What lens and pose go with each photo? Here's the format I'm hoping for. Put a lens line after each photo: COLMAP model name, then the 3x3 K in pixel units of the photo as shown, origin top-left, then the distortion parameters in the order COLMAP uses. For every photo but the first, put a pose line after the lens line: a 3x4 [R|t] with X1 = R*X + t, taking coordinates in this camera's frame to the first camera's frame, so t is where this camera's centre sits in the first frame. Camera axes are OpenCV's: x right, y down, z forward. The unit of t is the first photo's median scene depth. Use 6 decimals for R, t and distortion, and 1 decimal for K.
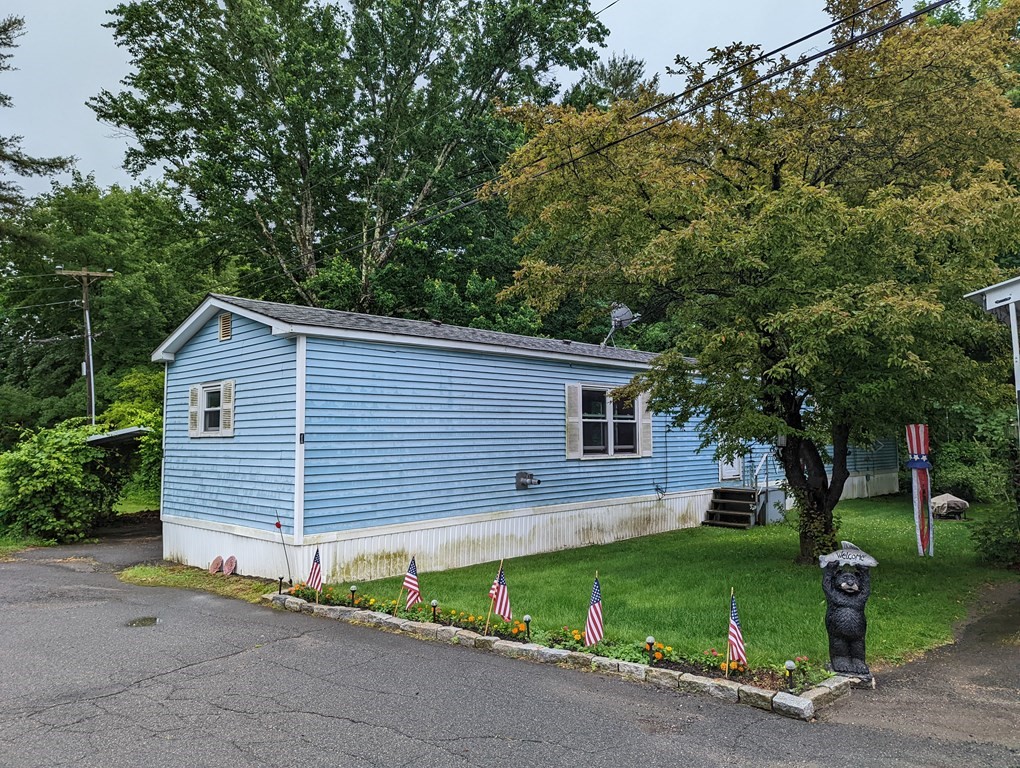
lens RADIAL K [[718.9, 0, 518.7], [0, 718.9, 388.7], [0, 0, 1]] dist [0.067843, -0.053152]
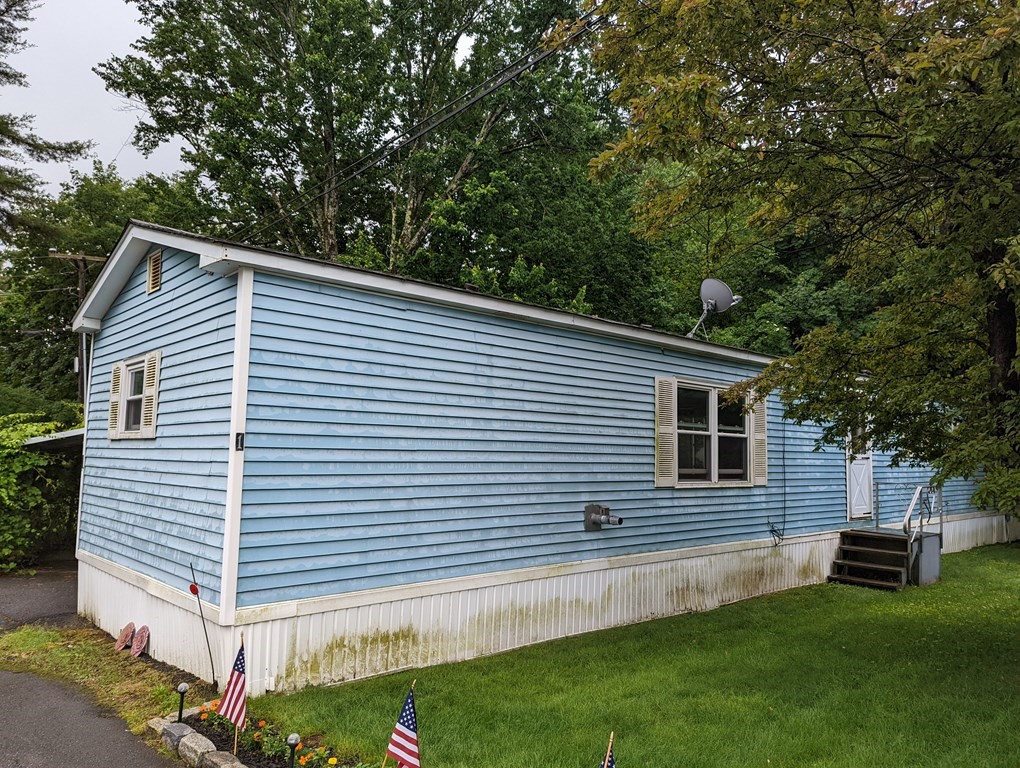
lens RADIAL K [[720.6, 0, 508.8], [0, 720.6, 381.0], [0, 0, 1]] dist [0.010419, -0.009983]
pose [[0.997763, 0.018899, -0.064116, -0.028970], [-0.021367, 0.999048, -0.038037, 0.024476], [0.063336, 0.039322, 0.997217, 0.279880]]
